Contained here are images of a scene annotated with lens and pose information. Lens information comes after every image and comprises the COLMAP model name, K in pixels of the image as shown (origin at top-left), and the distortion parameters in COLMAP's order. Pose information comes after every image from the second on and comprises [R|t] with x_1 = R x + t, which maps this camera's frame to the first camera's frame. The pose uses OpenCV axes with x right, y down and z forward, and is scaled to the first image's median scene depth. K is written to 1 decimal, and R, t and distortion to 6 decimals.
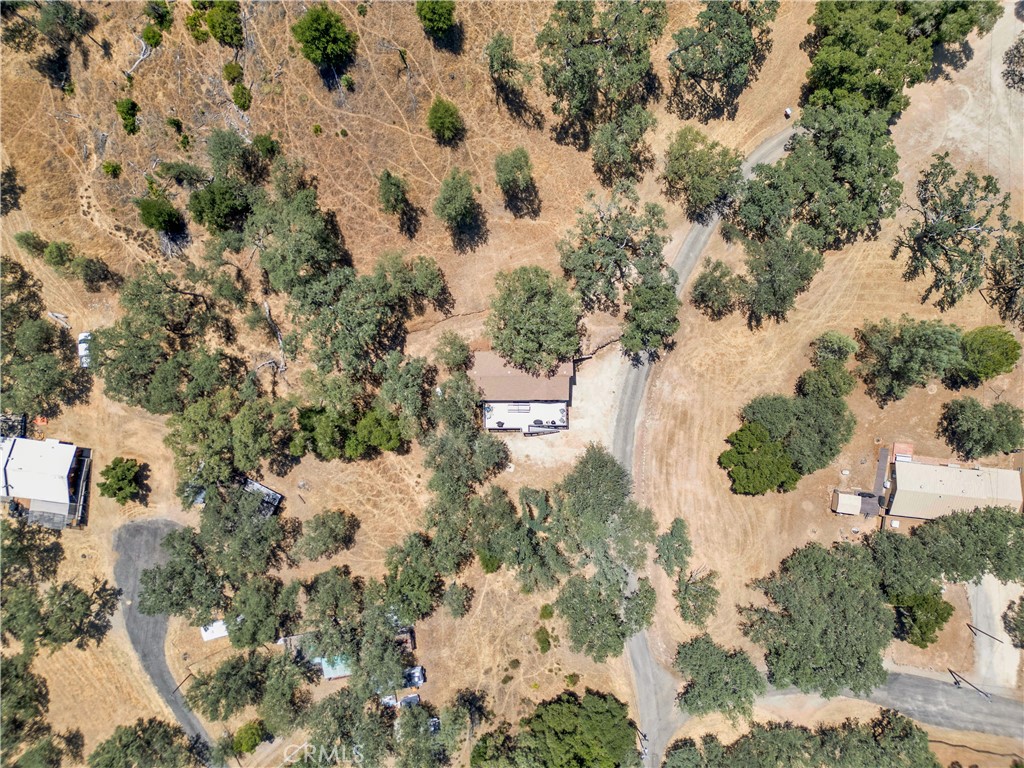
lens RADIAL K [[702.6, 0, 510.1], [0, 702.6, 384.0], [0, 0, 1]] dist [-0.000562, -0.016128]
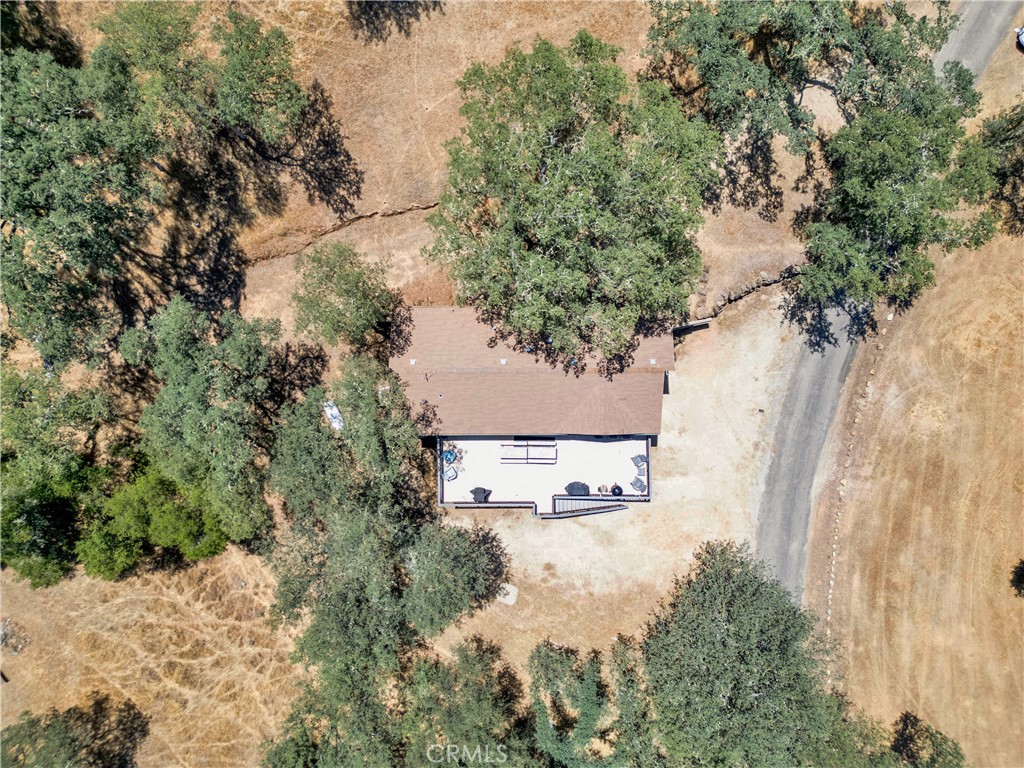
lens RADIAL K [[702.6, 0, 512.9], [0, 702.6, 383.7], [0, 0, 1]] dist [-0.000562, -0.016128]
pose [[0.999994, -0.000402, -0.003383, 0.004956], [0.000425, 0.999977, 0.006803, -0.007121], [0.003380, -0.006804, 0.999971, 0.600536]]
